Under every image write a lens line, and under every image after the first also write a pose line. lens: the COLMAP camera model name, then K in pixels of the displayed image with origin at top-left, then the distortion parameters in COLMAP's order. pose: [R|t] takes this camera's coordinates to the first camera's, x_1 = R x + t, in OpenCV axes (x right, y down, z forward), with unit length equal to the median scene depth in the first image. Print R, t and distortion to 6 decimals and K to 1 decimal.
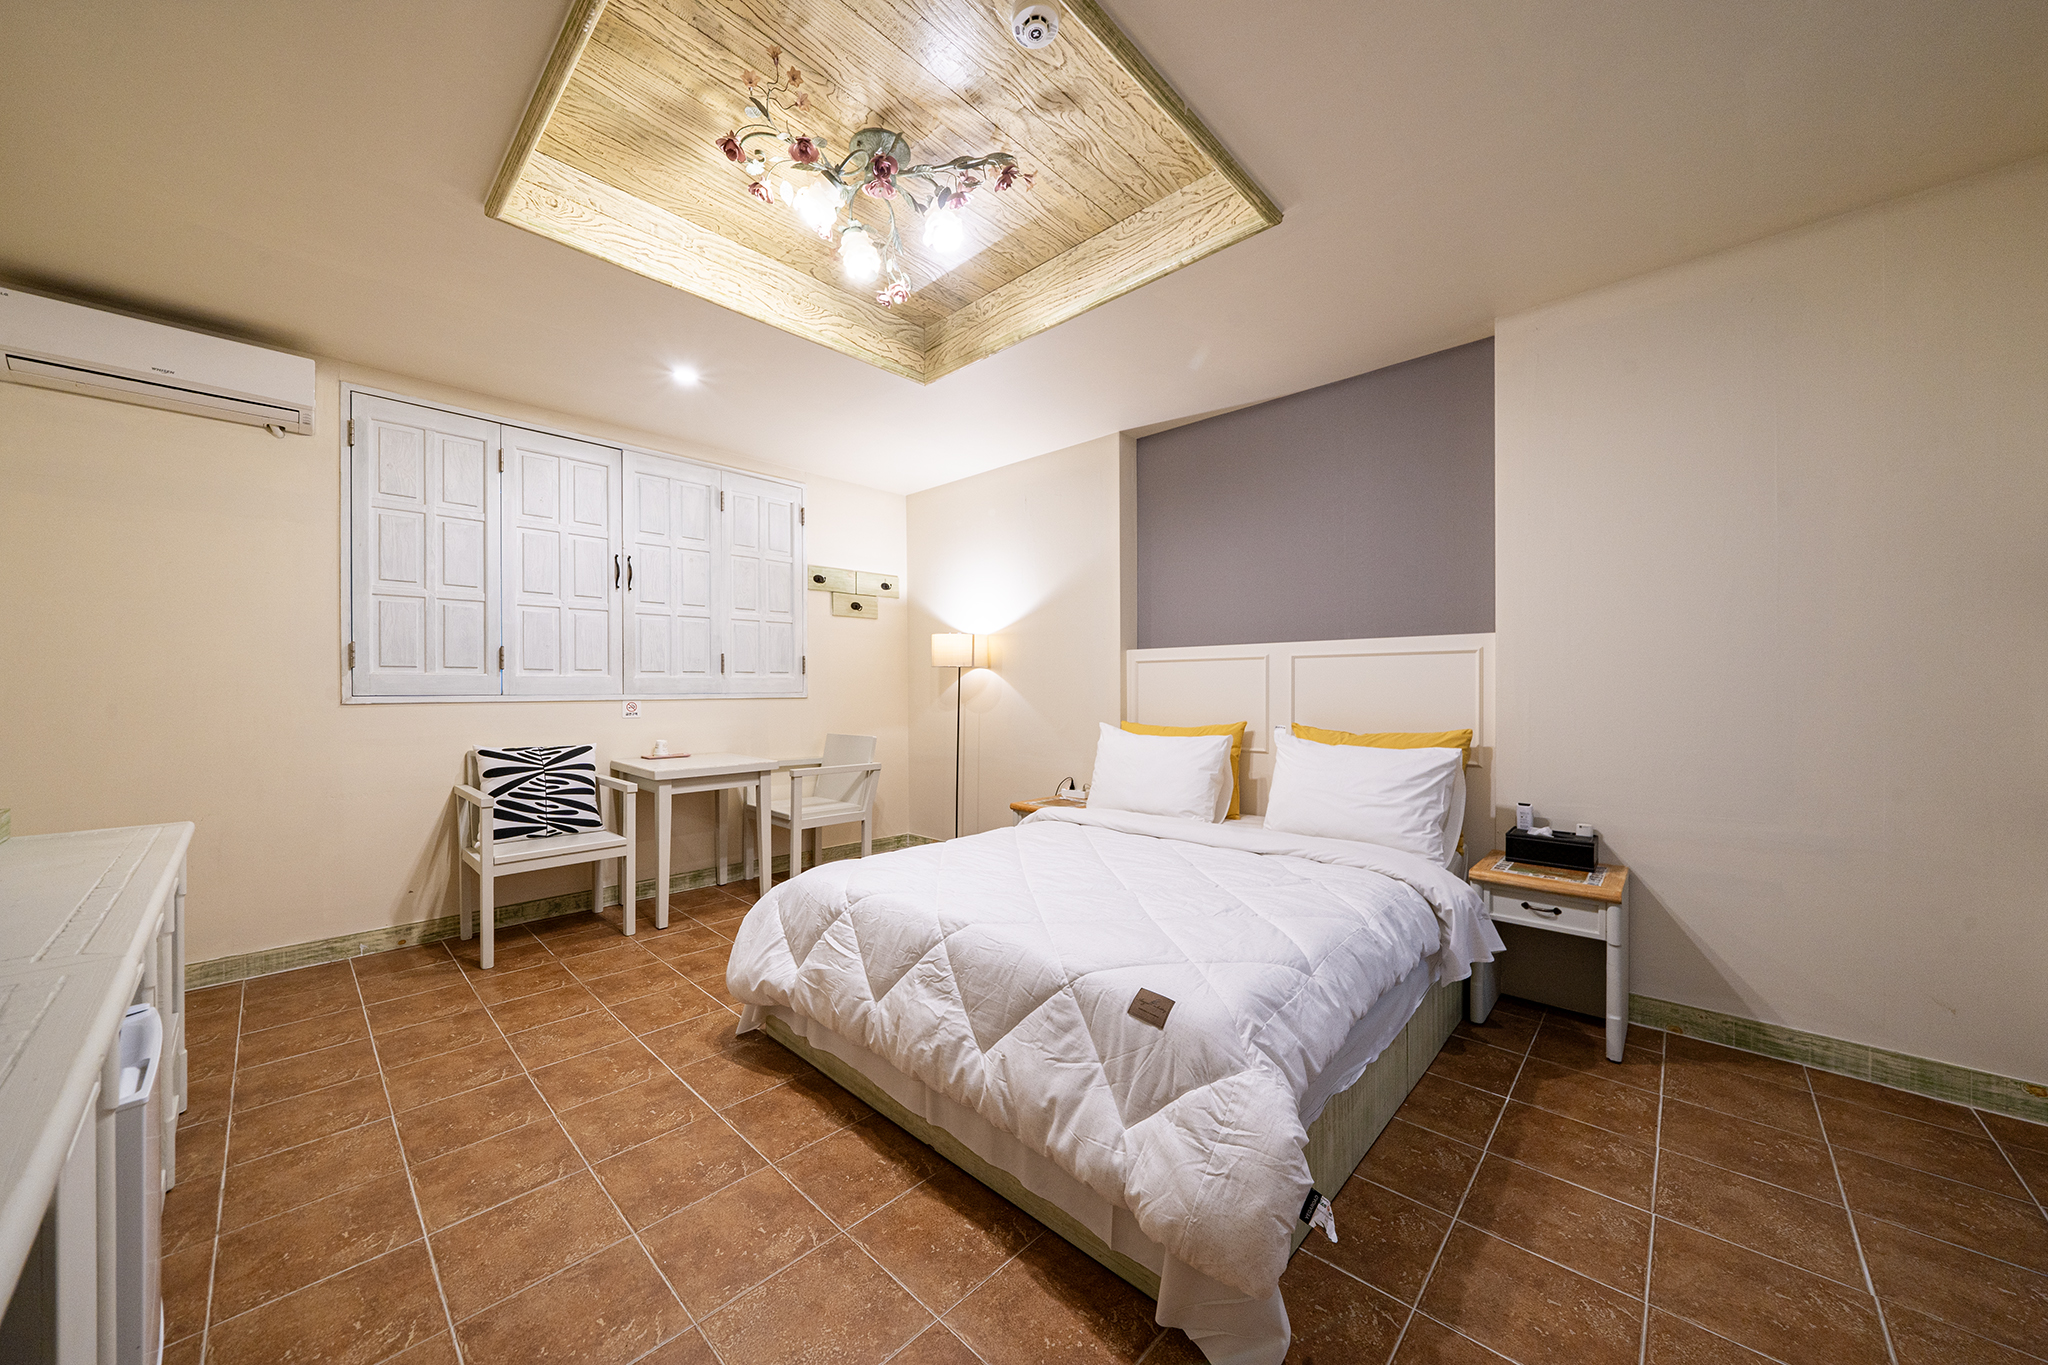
lens RADIAL K [[712.2, 0, 1031.2], [0, 712.2, 683.5], [0, 0, 1]] dist [0.000928, 0.000075]
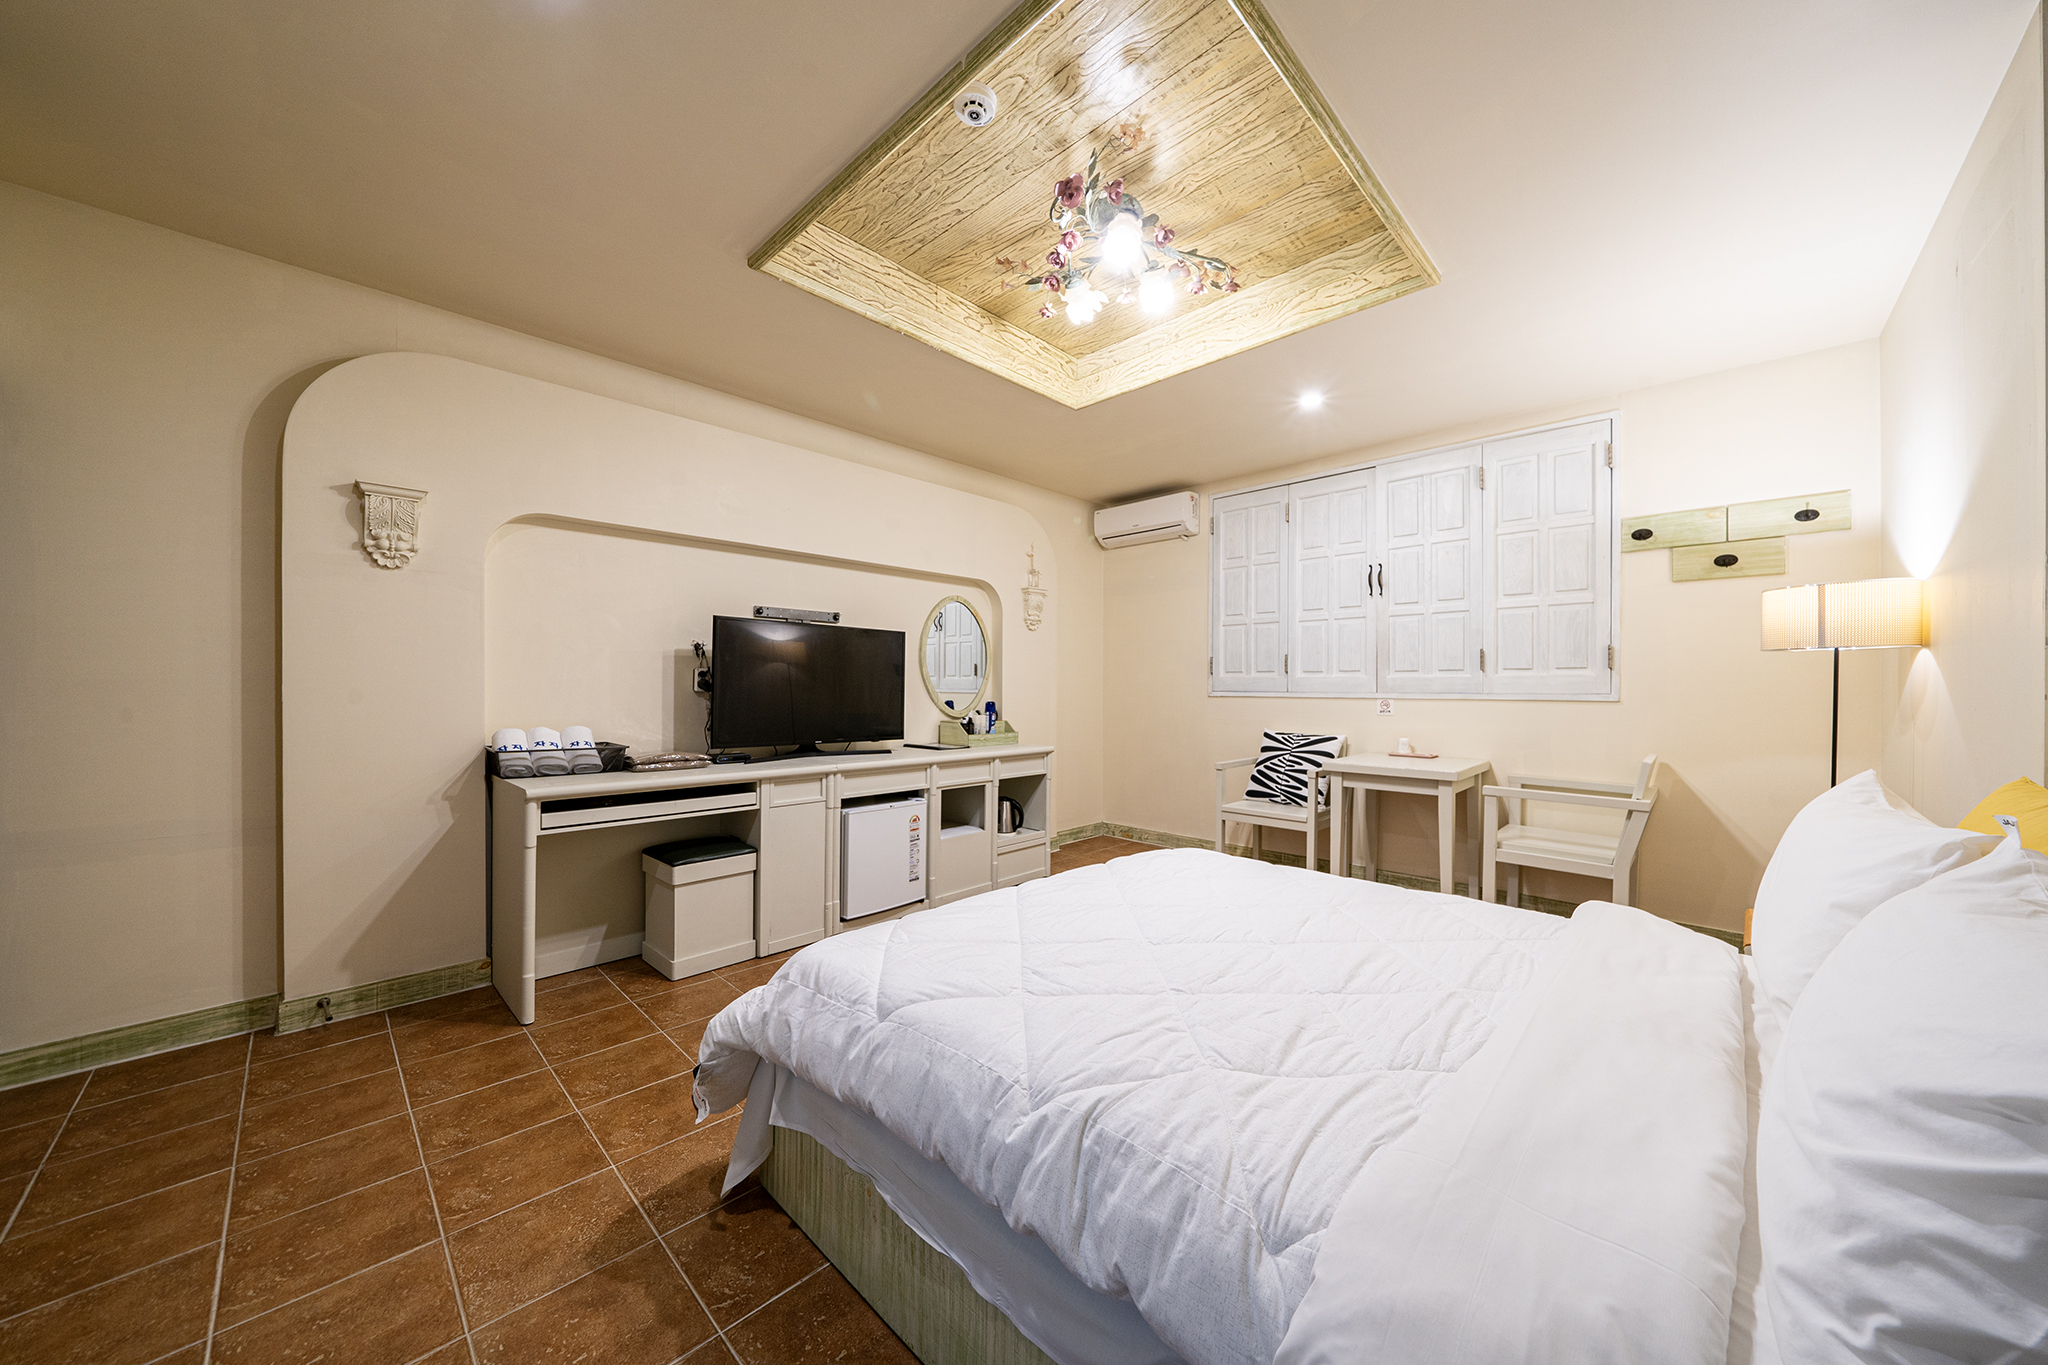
lens RADIAL K [[712.2, 0, 1031.2], [0, 712.2, 683.5], [0, 0, 1]] dist [0.000928, 0.000075]
pose [[-0.014303, -0.003118, -0.999893, 0.647049], [0.001516, 0.999994, -0.003140, 0.004658], [0.999897, -0.001560, -0.014298, 0.621810]]
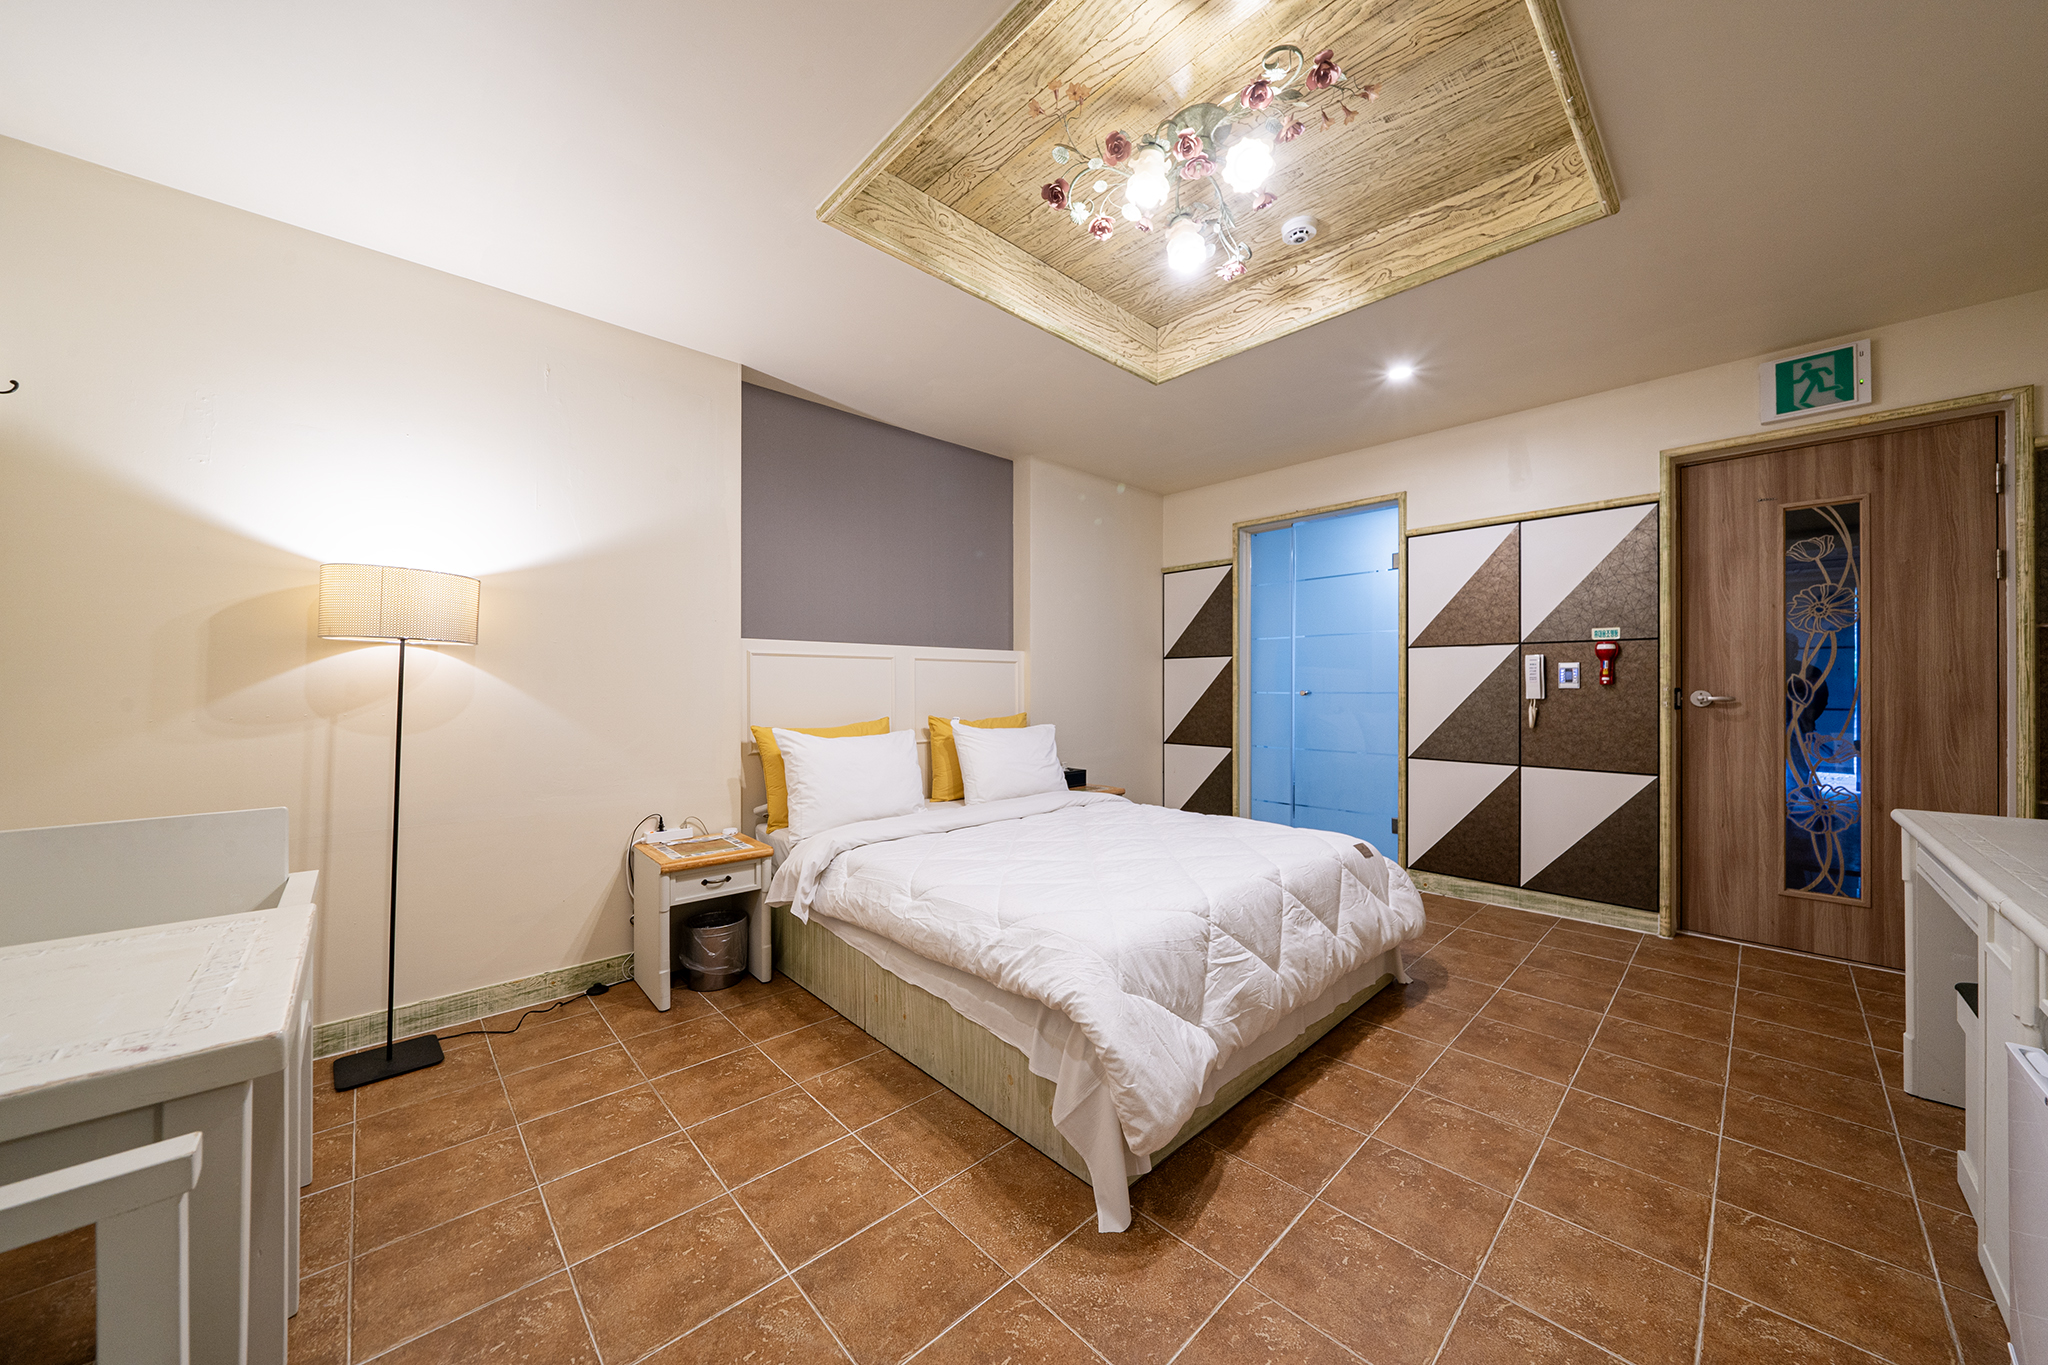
lens RADIAL K [[699.4, 0, 1010.5], [0, 699.4, 678.5], [0, 0, 1]] dist [-0.000289, 0.000170]
pose [[0.074988, 0.011816, 0.997114, -0.820964], [-0.005584, 0.999919, -0.011429, 0.008291], [-0.997169, -0.004711, 0.075048, 0.828765]]
